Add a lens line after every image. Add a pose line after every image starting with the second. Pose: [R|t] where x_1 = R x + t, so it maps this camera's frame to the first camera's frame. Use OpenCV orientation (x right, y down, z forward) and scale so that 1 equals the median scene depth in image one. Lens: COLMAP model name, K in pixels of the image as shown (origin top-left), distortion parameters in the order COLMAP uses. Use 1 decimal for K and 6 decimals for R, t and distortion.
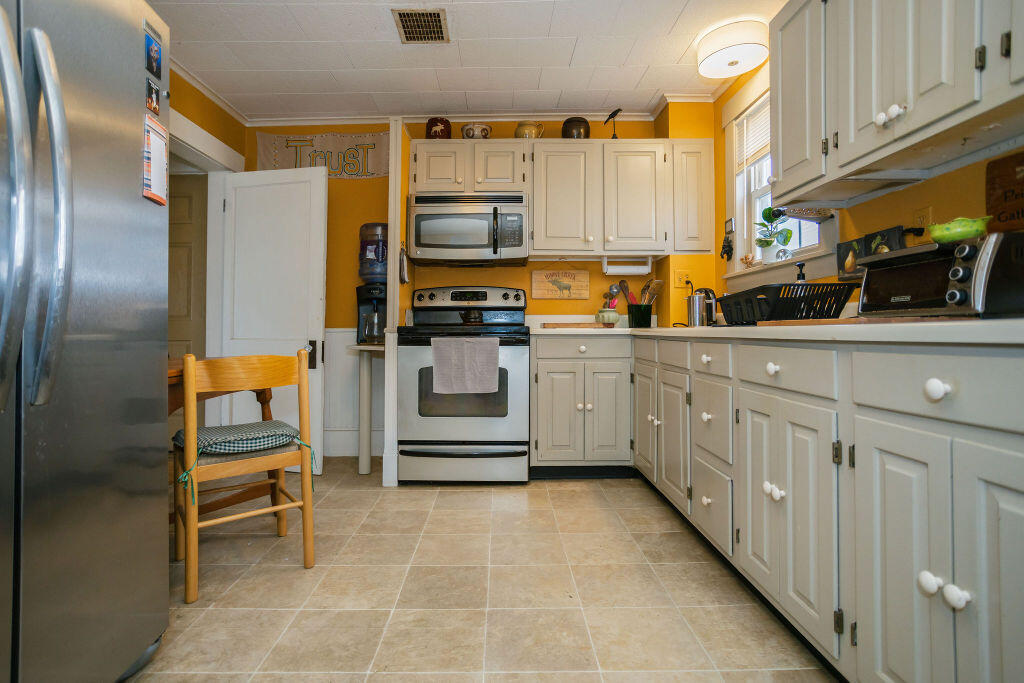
lens RADIAL K [[513.7, 0, 514.9], [0, 513.7, 322.6], [0, 0, 1]] dist [-0.042641, 0.018287]
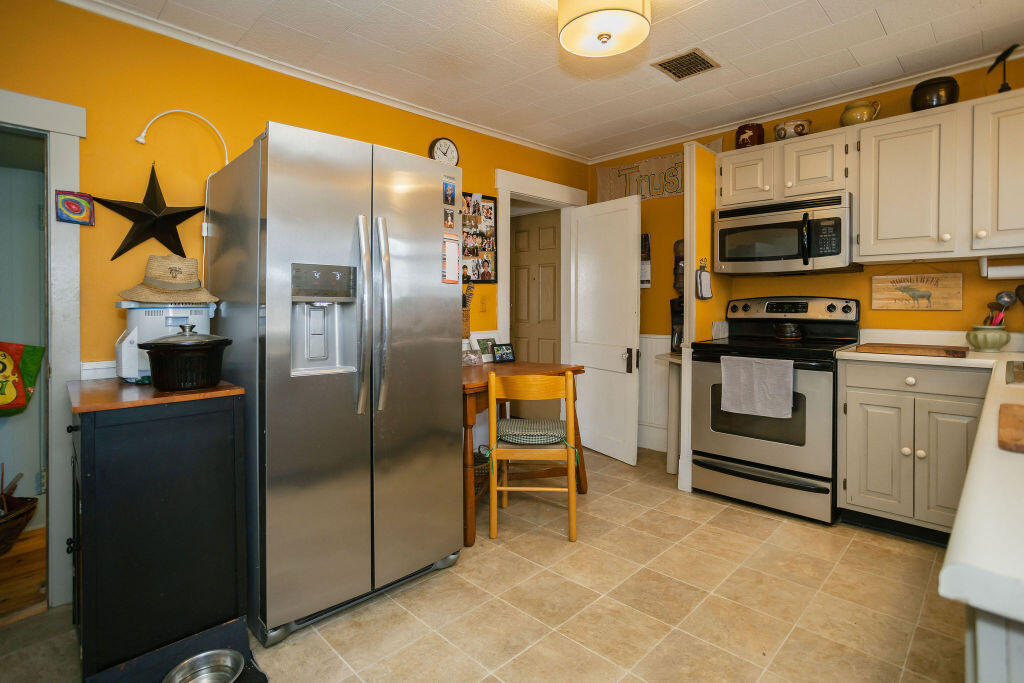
lens RADIAL K [[513.7, 0, 504.1], [0, 513.7, 311.4], [0, 0, 1]] dist [-0.042641, 0.018287]
pose [[0.703263, 0.008730, -0.710876, 0.245845], [0.006856, 0.999795, 0.019061, -0.079019], [0.710896, -0.018279, 0.703059, -0.013222]]
